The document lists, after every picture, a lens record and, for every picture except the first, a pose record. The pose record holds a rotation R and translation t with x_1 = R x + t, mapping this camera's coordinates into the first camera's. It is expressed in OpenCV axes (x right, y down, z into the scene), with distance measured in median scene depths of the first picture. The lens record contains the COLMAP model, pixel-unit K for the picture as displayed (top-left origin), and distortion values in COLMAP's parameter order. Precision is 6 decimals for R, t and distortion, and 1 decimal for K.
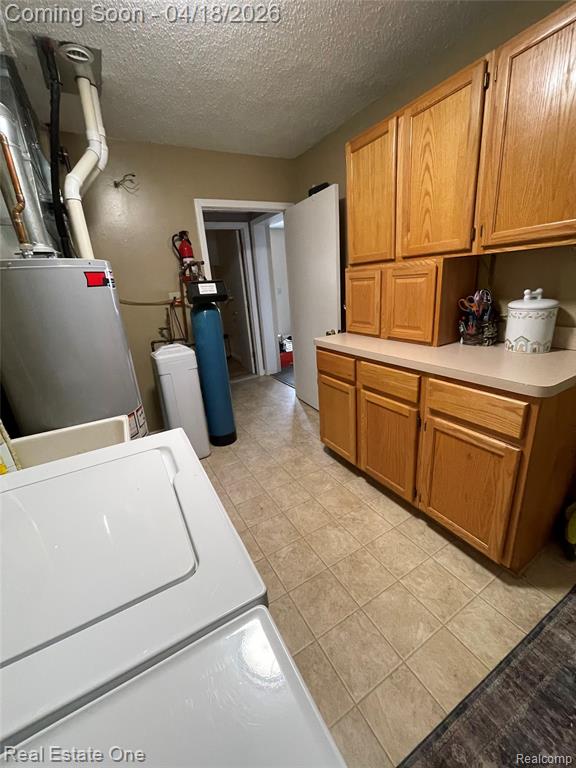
lens RADIAL K [[309.4, 0, 286.7], [0, 309.4, 381.8], [0, 0, 1]] dist [-0.012011, -0.000027]
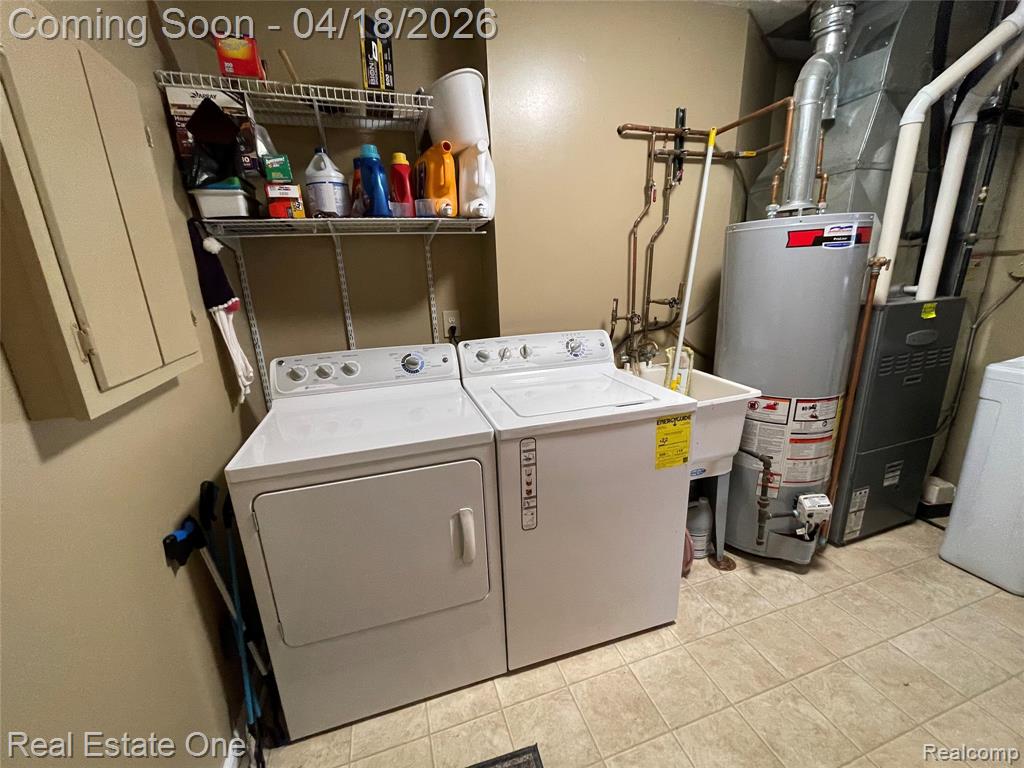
lens RADIAL K [[412.5, 0, 512.0], [0, 412.5, 382.6], [0, 0, 1]] dist [-0.012011, -0.000027]
pose [[-0.197447, 0.342270, -0.918622, 0.763572], [-0.250446, 0.888361, 0.384826, -0.209306], [0.947782, 0.306048, -0.089684, 0.421624]]
